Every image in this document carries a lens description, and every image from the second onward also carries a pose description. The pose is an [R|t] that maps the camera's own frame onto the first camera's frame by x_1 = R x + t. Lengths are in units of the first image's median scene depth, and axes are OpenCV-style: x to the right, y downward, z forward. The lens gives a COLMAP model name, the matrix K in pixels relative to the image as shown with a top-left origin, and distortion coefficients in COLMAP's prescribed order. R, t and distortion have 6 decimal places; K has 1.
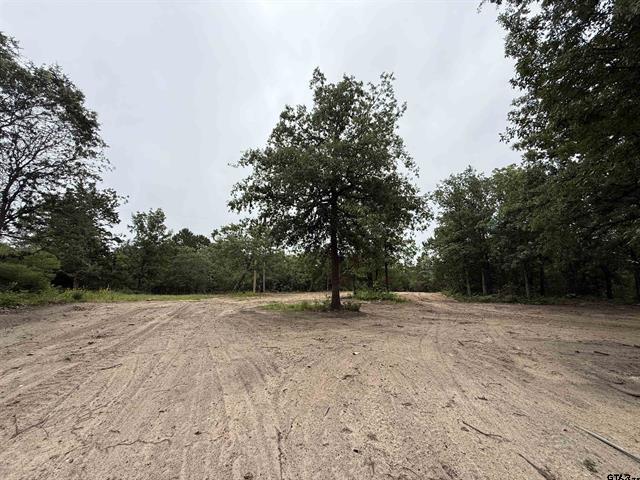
lens RADIAL K [[253.3, 0, 318.8], [0, 253.3, 240.6], [0, 0, 1]] dist [-0.000353, 0.000254]
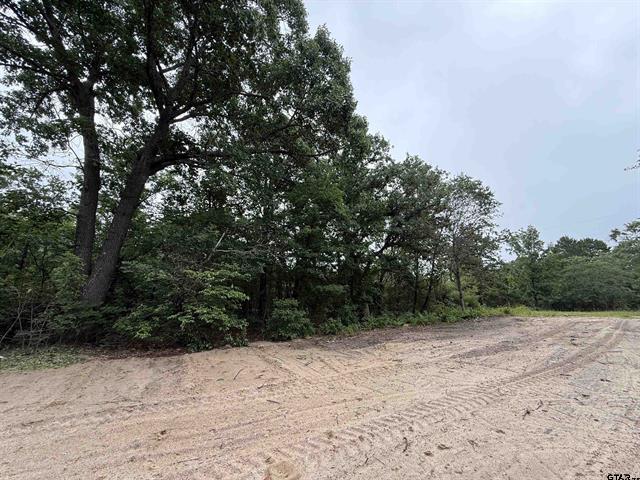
lens RADIAL K [[253.3, 0, 318.8], [0, 253.3, 240.6], [0, 0, 1]] dist [-0.000353, 0.000254]
pose [[0.306841, -0.258745, -0.915915, 0.033370], [0.196369, 0.958842, -0.205086, -0.027550], [0.931283, -0.116928, 0.345022, -0.155024]]
